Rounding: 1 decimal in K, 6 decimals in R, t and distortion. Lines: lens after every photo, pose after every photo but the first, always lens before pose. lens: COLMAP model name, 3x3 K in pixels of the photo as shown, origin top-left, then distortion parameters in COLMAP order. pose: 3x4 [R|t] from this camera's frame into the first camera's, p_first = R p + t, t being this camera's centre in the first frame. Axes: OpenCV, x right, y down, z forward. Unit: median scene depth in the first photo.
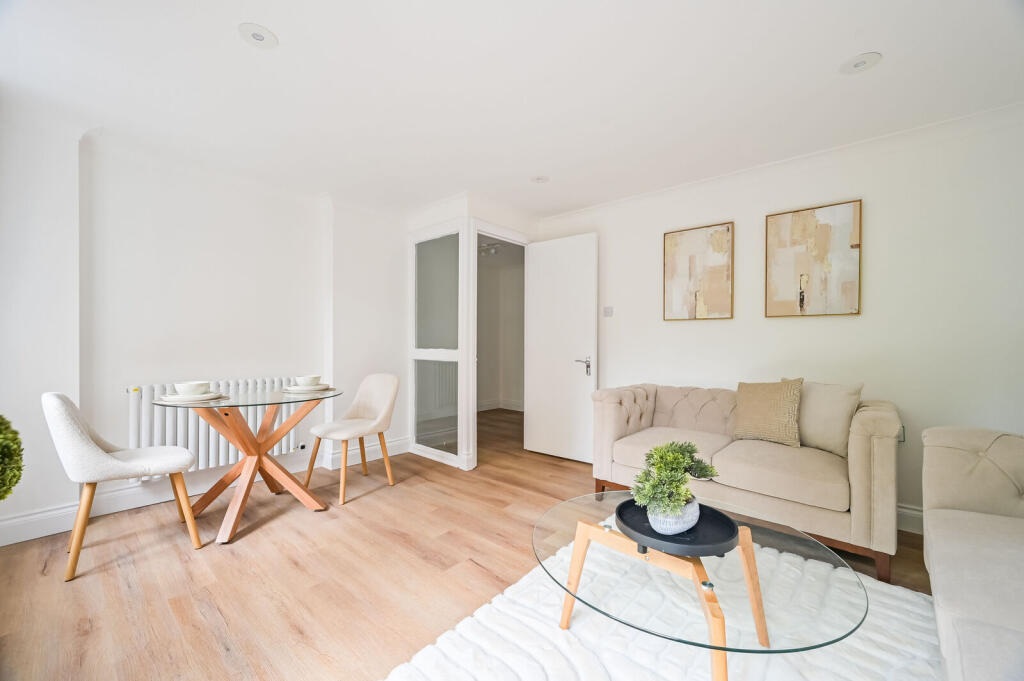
lens RADIAL K [[406.2, 0, 512.0], [0, 406.2, 340.5], [0, 0, 1]] dist [0.000182, 0.000009]
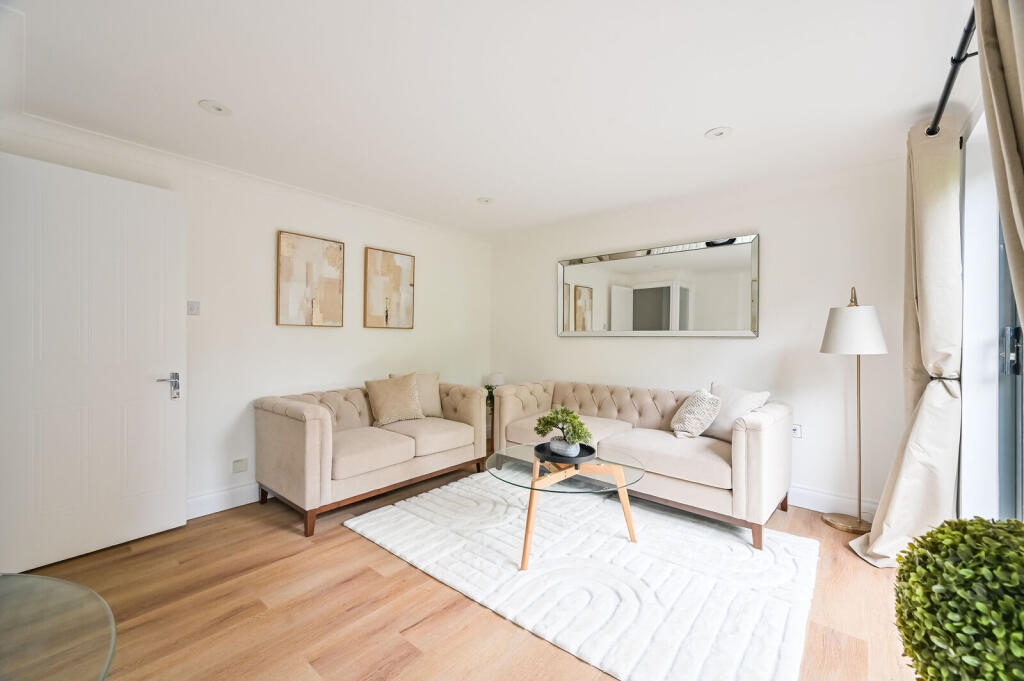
lens RADIAL K [[409.3, 0, 510.7], [0, 409.3, 330.8], [0, 0, 1]] dist [0.000152, 0.000034]
pose [[-0.017392, 0.017646, 0.999693, -0.667578], [-0.005820, 0.999826, -0.017750, -0.027085], [-0.999832, -0.006127, -0.017286, 0.586045]]
